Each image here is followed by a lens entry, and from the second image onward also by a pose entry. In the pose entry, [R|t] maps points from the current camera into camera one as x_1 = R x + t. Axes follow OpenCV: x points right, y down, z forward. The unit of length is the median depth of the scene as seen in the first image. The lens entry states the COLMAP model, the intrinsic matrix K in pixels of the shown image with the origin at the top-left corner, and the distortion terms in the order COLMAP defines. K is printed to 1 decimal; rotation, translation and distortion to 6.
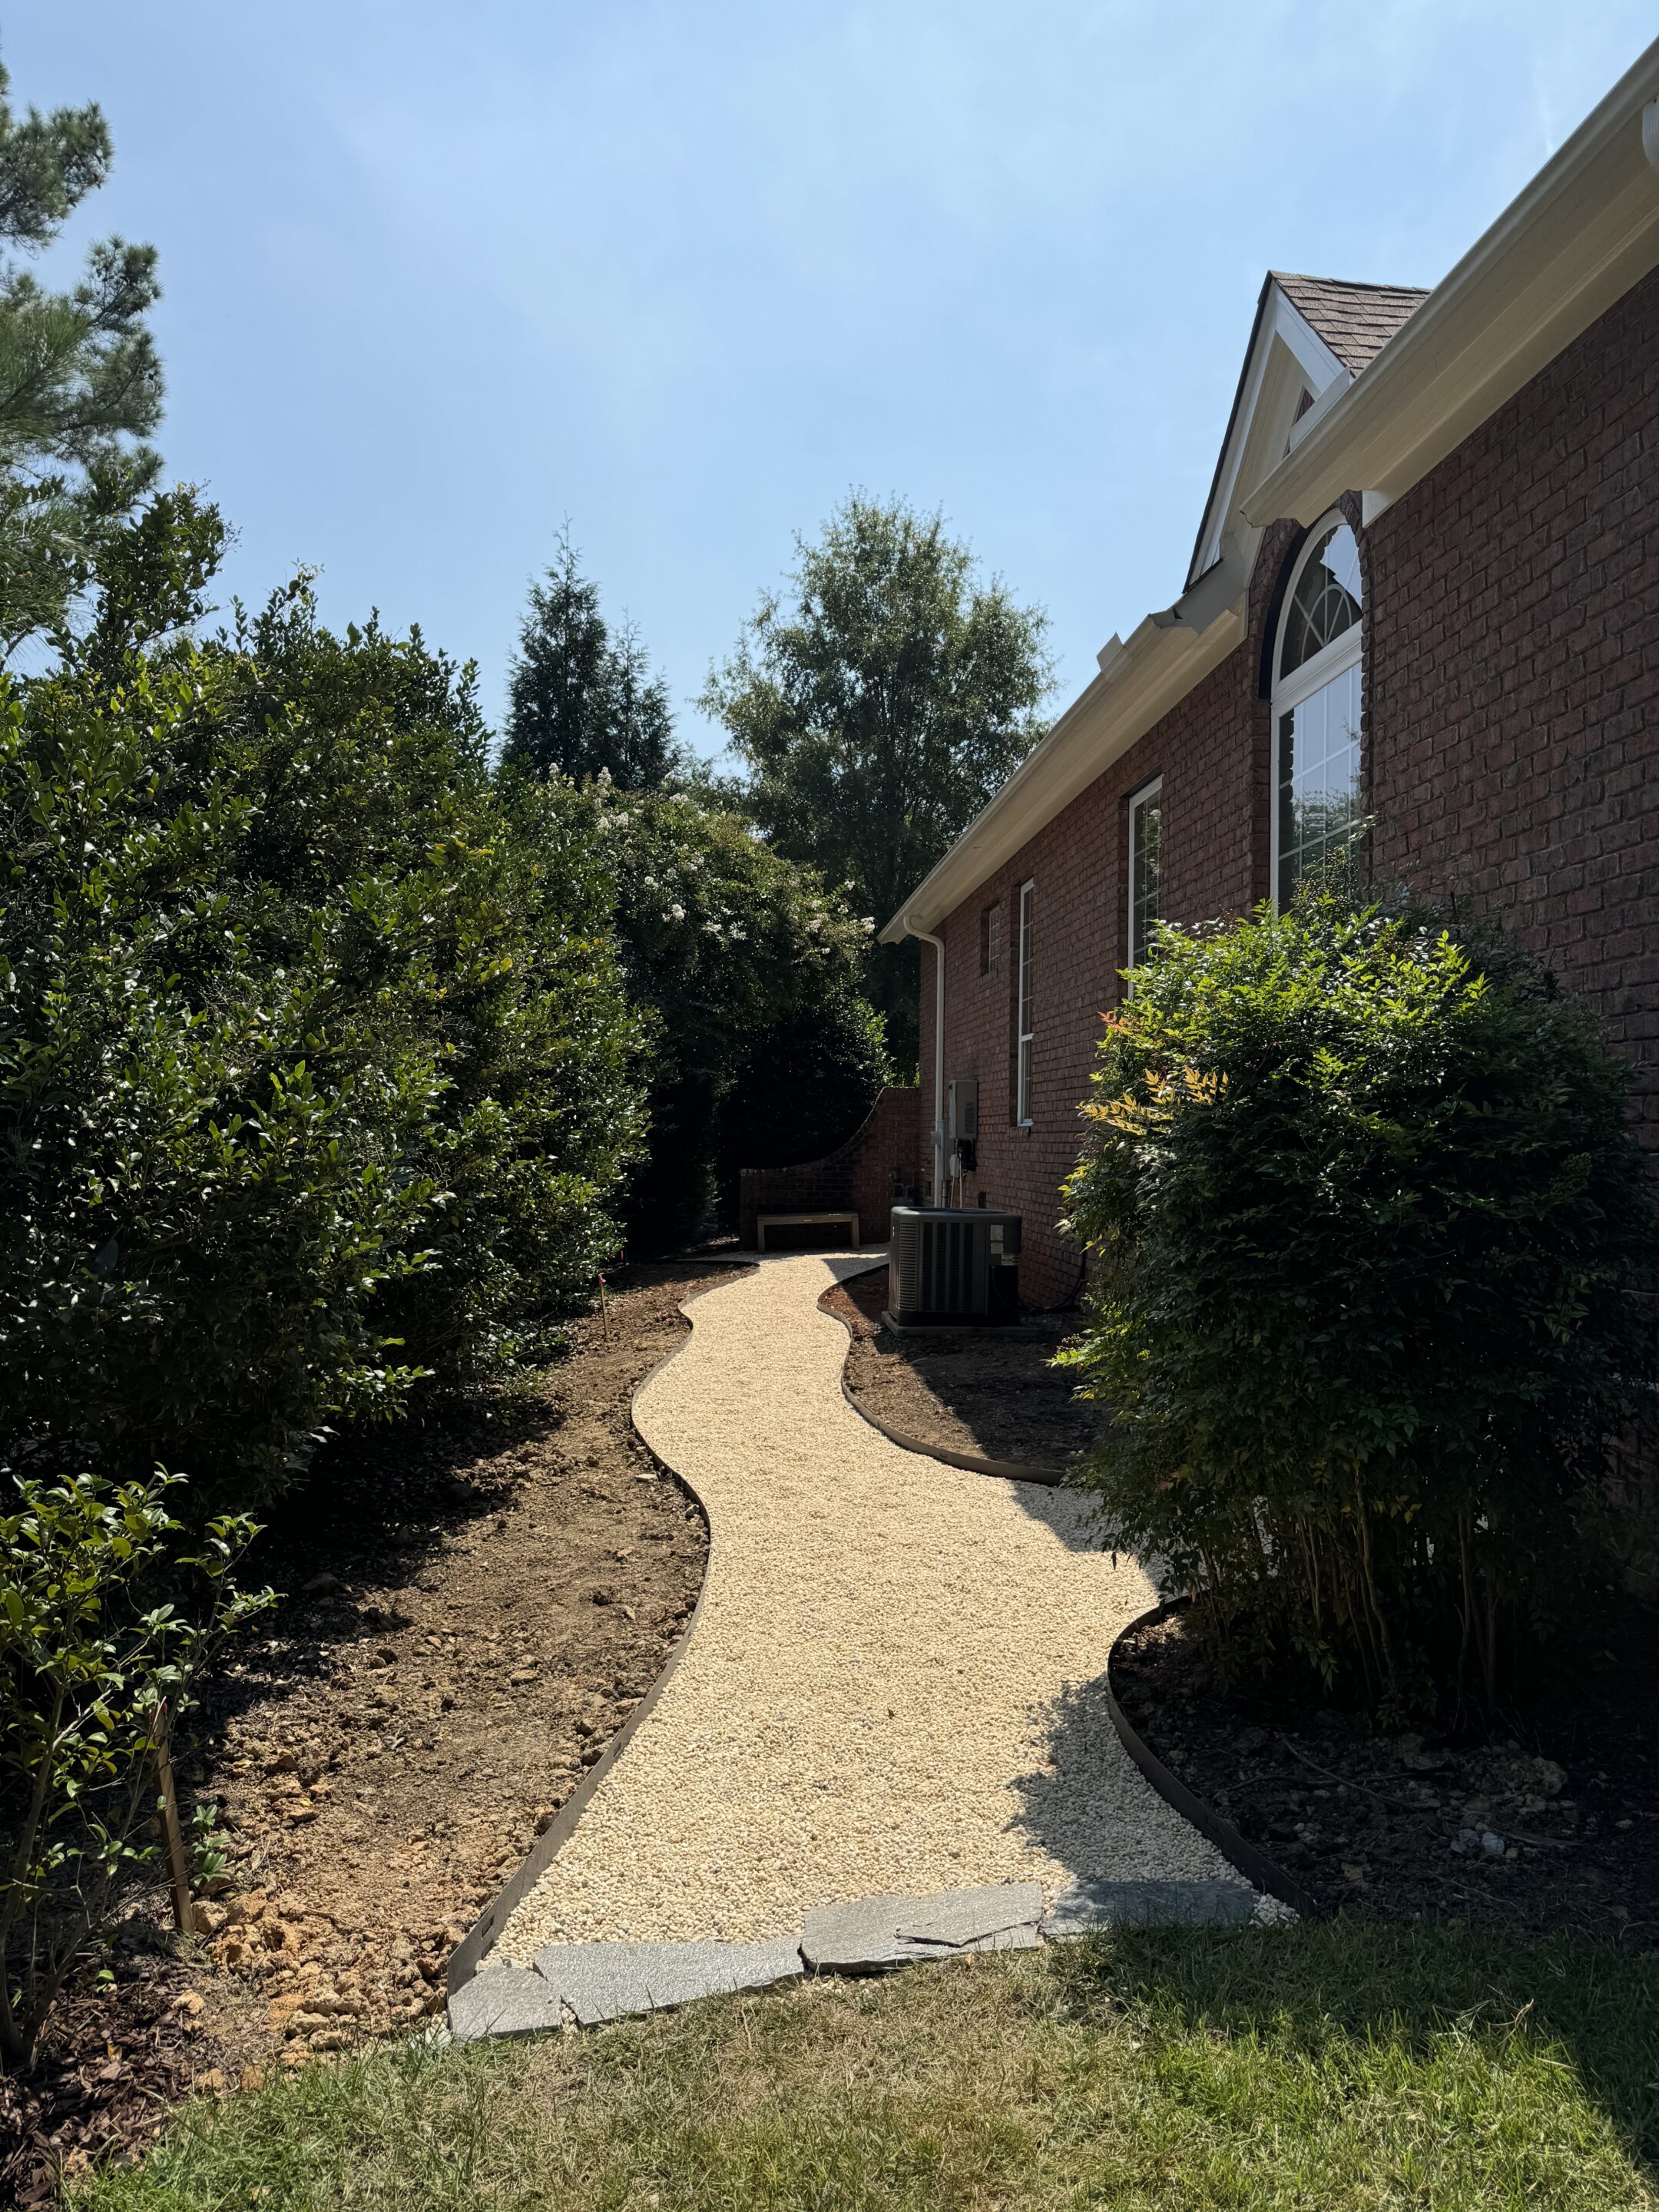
lens RADIAL K [[1554.5, 0, 841.9], [0, 1554.5, 1084.5], [0, 0, 1]] dist [0.041760, -0.056856]
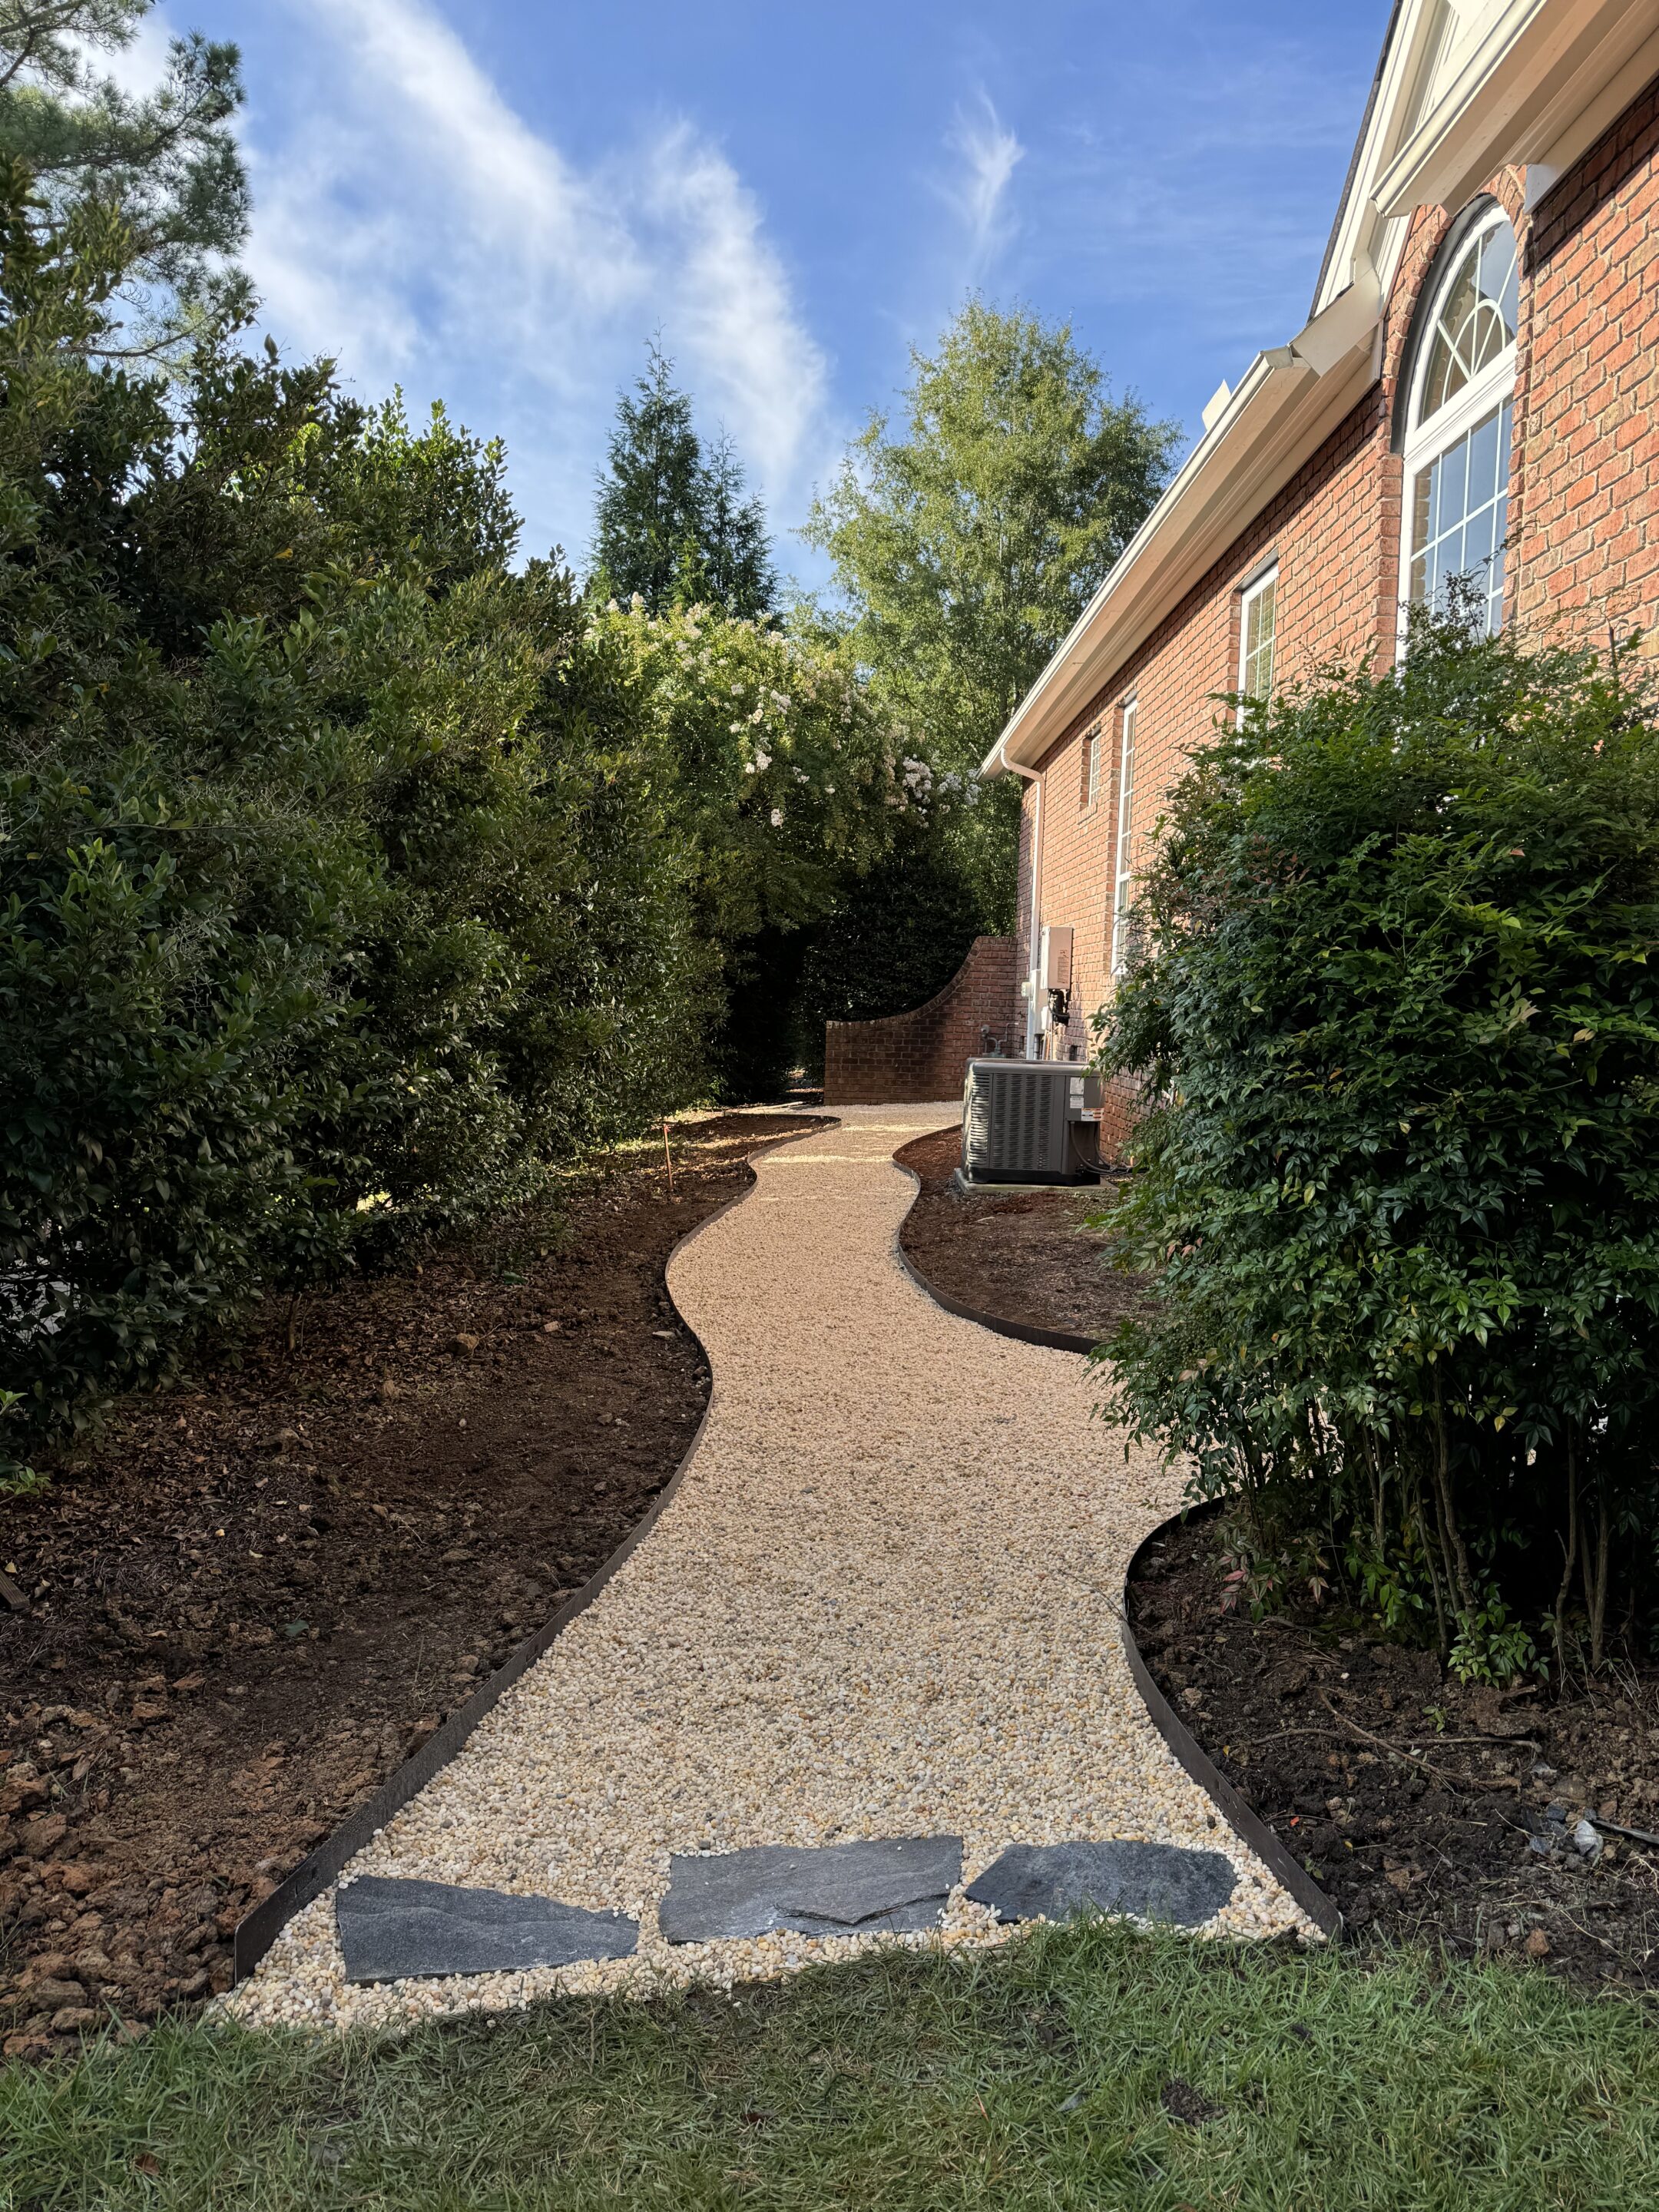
lens RADIAL K [[1544.0, 0, 829.5], [0, 1544.0, 1106.0], [0, 0, 1]] dist [0.040675, -0.050796]
pose [[0.996076, 0.015125, -0.087203, 0.046326], [-0.005910, 0.994456, 0.104986, 0.019817], [0.088308, -0.104058, 0.990643, 0.107549]]
